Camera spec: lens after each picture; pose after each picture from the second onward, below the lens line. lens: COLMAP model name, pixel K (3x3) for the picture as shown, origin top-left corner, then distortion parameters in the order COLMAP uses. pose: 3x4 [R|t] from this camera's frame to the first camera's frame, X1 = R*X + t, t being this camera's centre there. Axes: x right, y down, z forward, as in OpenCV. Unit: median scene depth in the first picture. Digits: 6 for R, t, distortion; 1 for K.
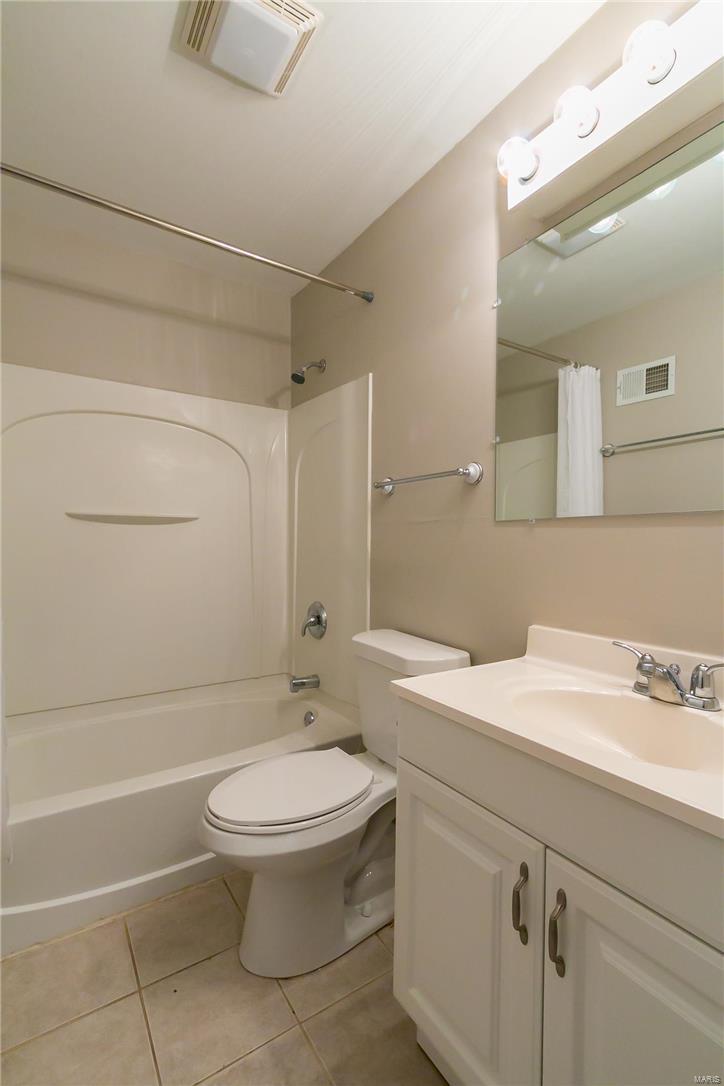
lens RADIAL K [[493.0, 0, 369.8], [0, 493.0, 548.6], [0, 0, 1]] dist [0.000251, -0.000212]
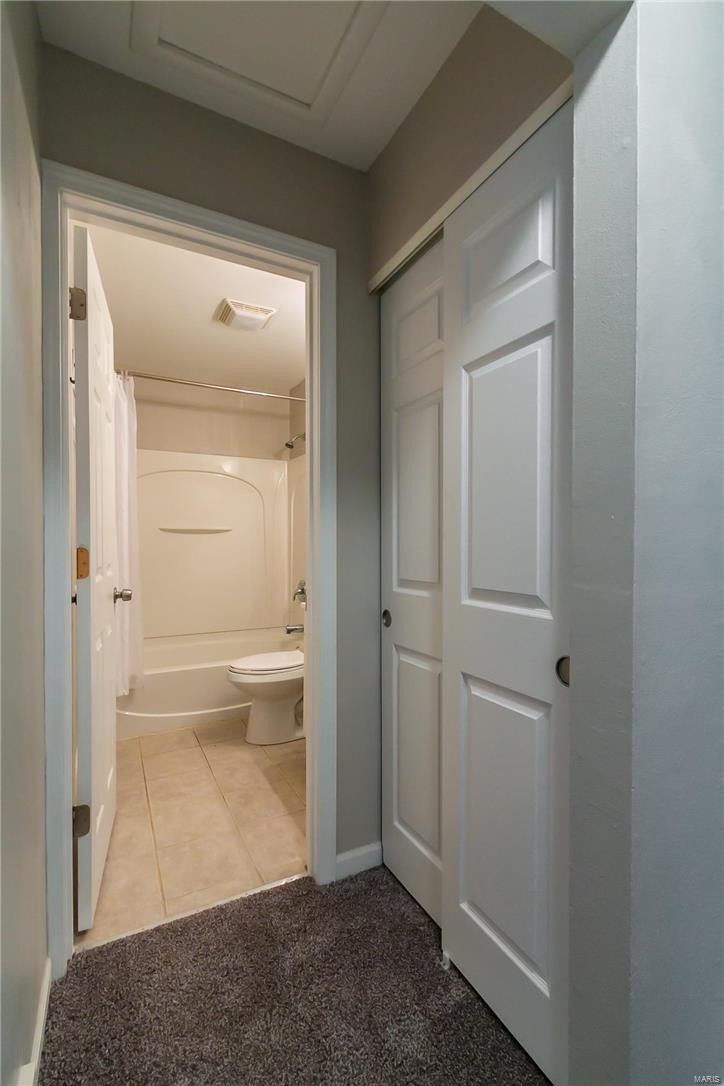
lens RADIAL K [[493.0, 0, 366.4], [0, 493.0, 546.4], [0, 0, 1]] dist [0.000251, -0.000212]
pose [[0.994454, -0.004403, -0.105084, 0.282842], [0.003919, 0.999981, -0.004806, 0.004673], [0.105103, 0.004368, 0.994452, -0.621558]]
